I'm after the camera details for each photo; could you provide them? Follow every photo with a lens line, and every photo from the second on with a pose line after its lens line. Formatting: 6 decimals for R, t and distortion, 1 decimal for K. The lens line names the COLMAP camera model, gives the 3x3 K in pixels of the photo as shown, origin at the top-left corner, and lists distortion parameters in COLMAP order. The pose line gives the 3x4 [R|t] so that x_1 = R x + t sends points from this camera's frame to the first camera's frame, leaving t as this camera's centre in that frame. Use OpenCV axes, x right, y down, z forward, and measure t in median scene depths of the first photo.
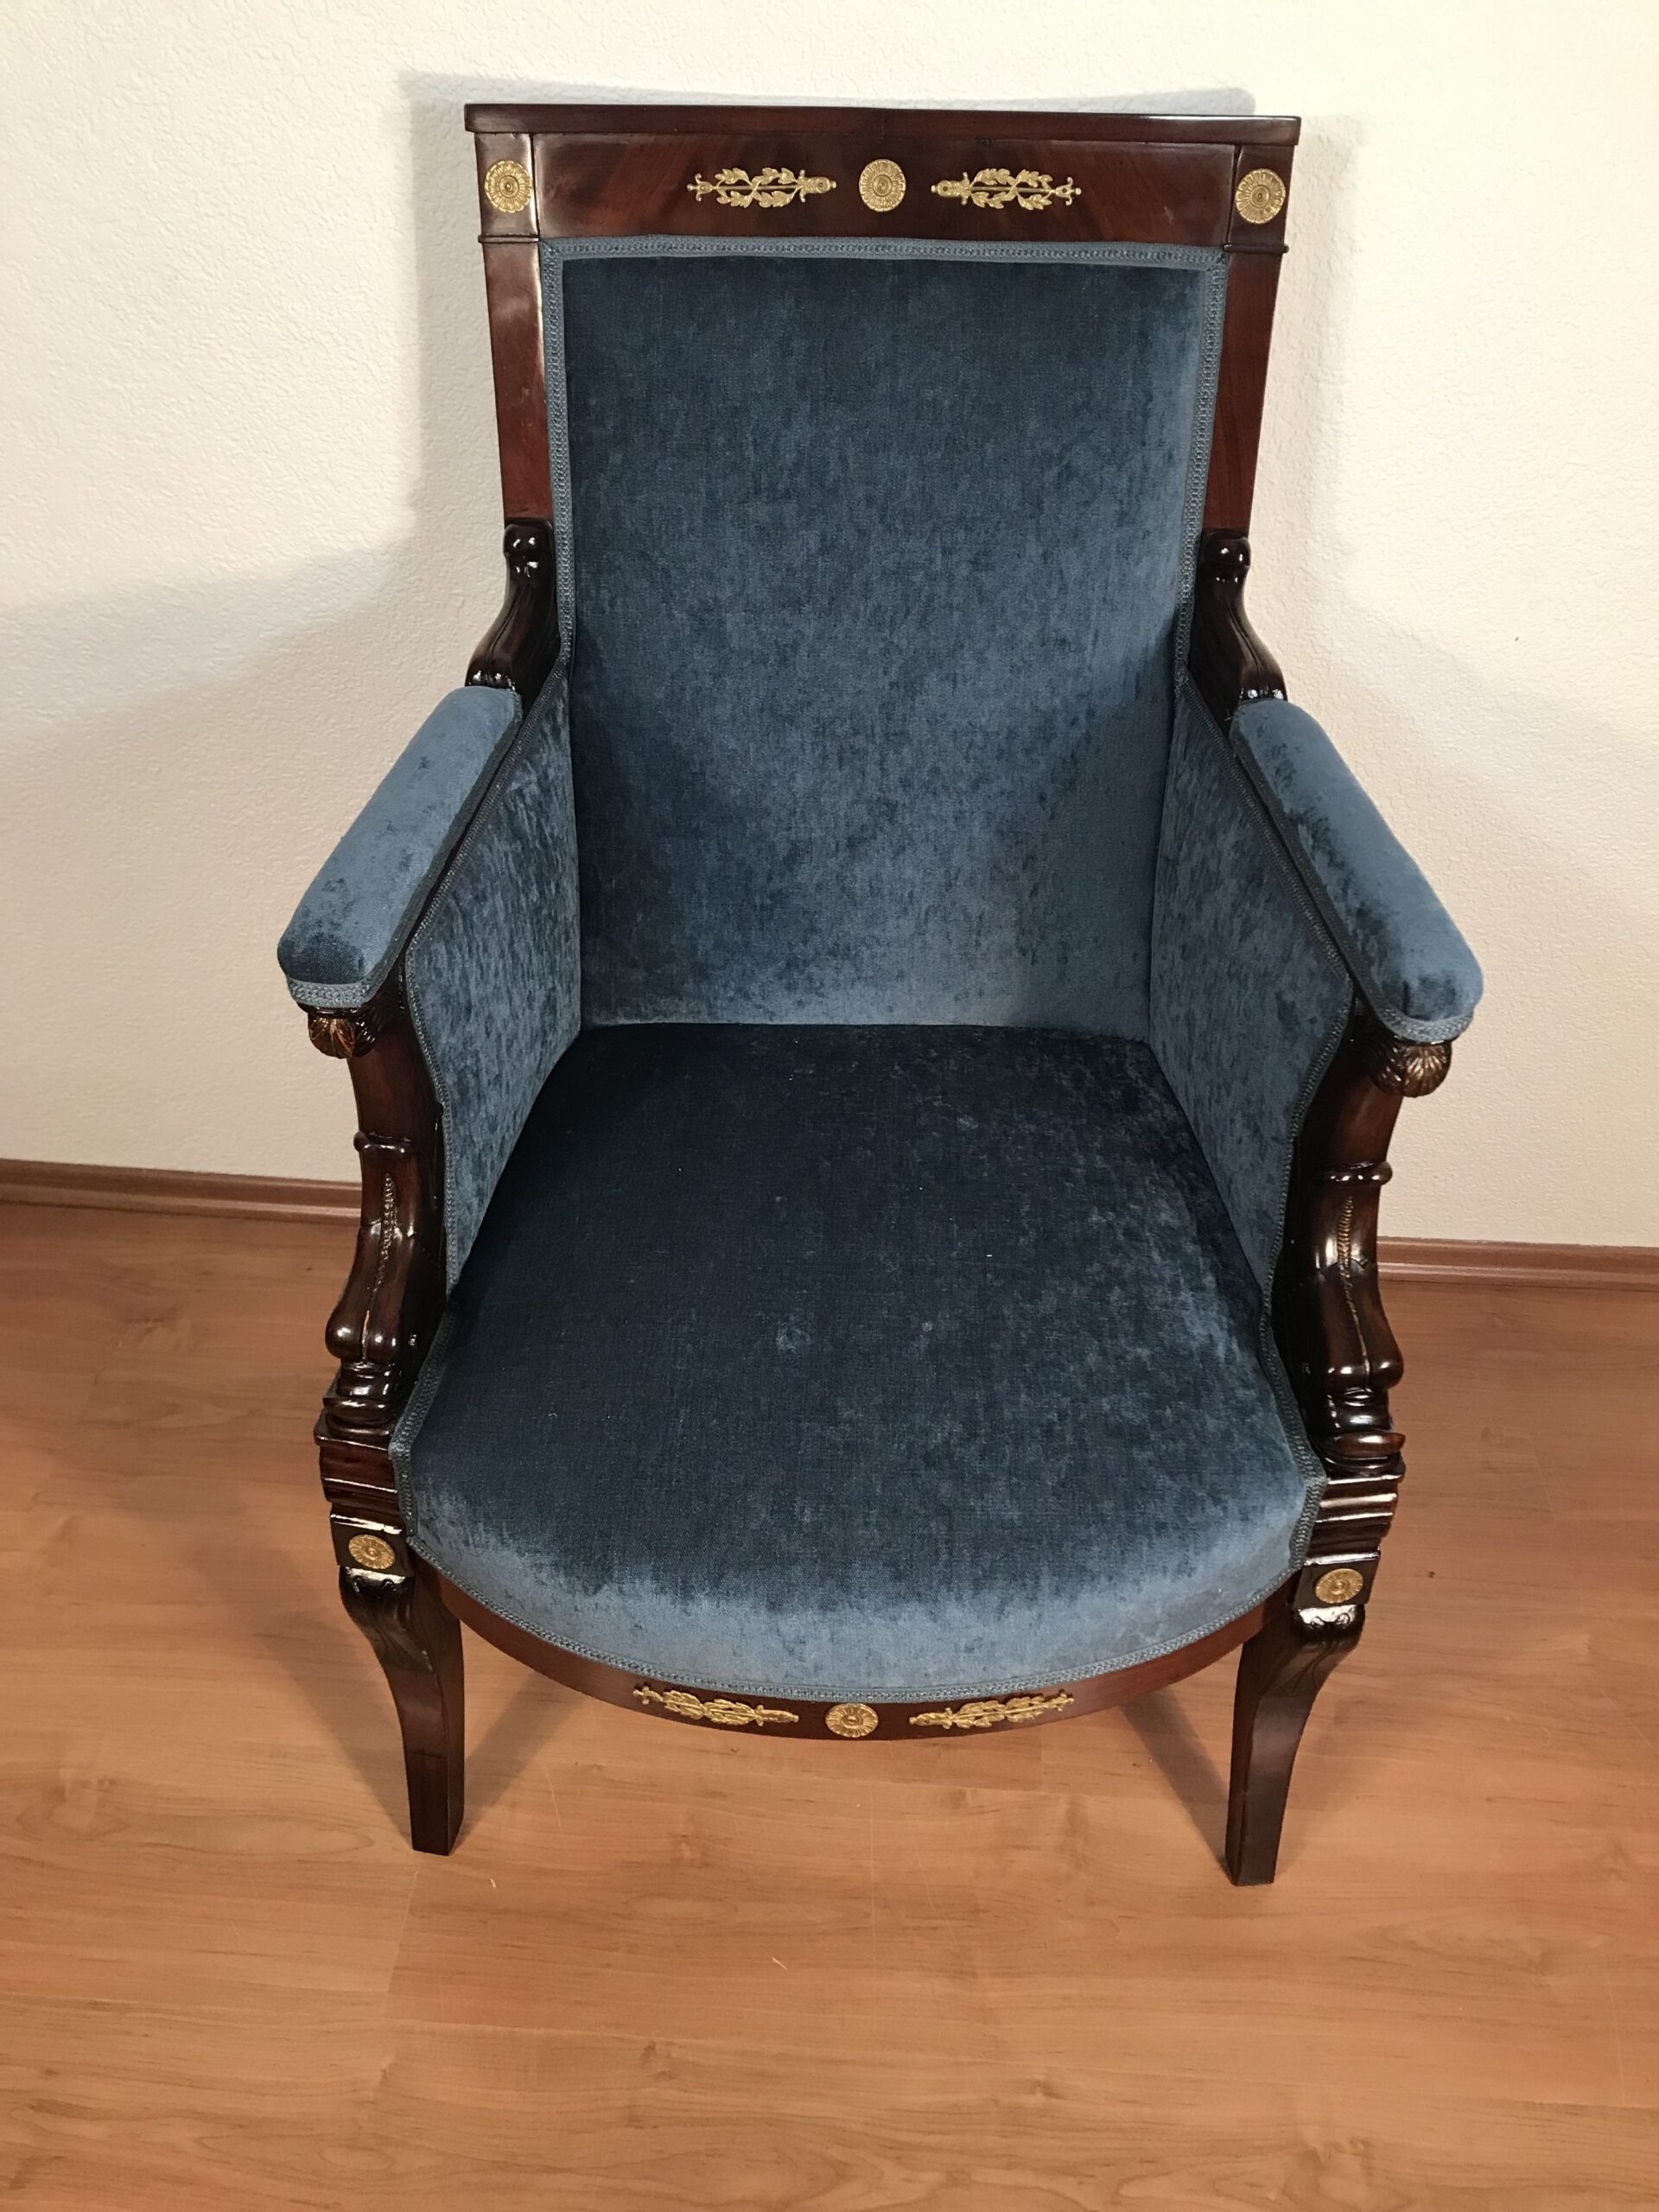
lens RADIAL K [[1938.8, 0, 829.5], [0, 1938.8, 1106.0], [0, 0, 1]] dist [0.096607, -0.235645]
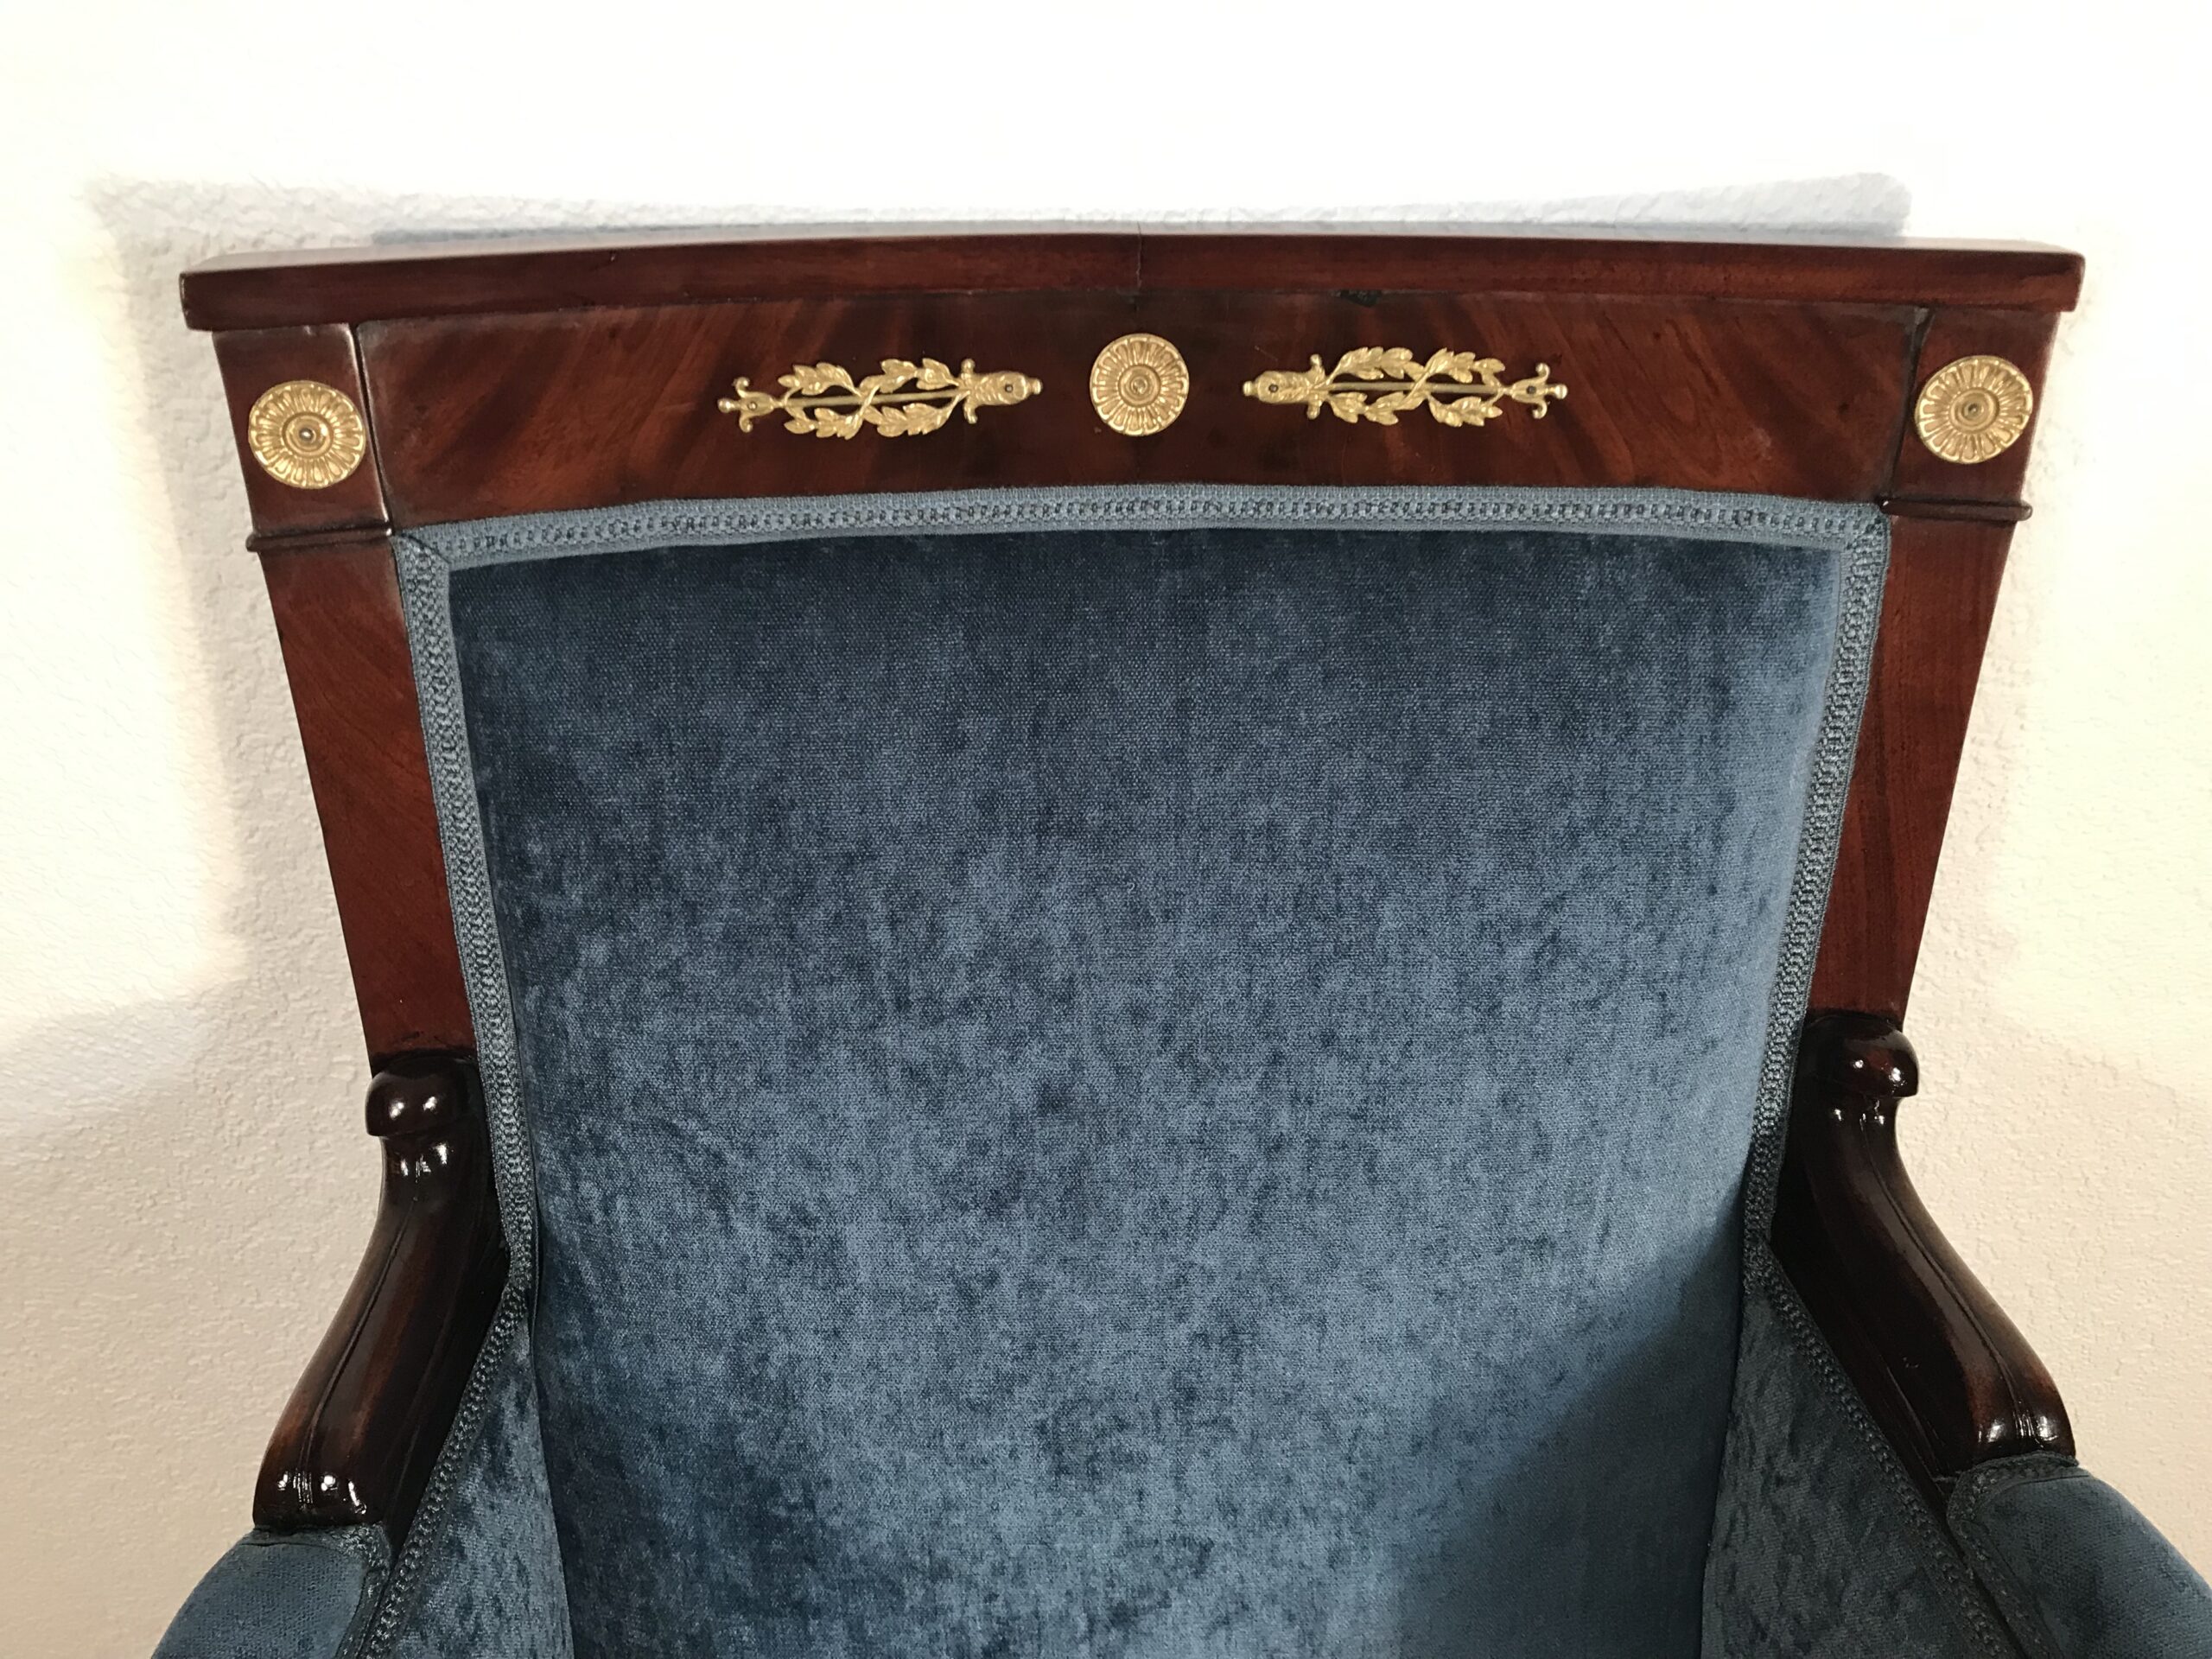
lens RADIAL K [[1938.8, 0, 1106.0], [0, 1938.8, 829.5], [0, 0, 1]] dist [0.096607, -0.235645]
pose [[0.997575, -0.044952, 0.053138, -0.010443], [0.048536, 0.996490, -0.068198, -0.324449], [-0.049886, 0.070612, 0.996256, 0.529303]]
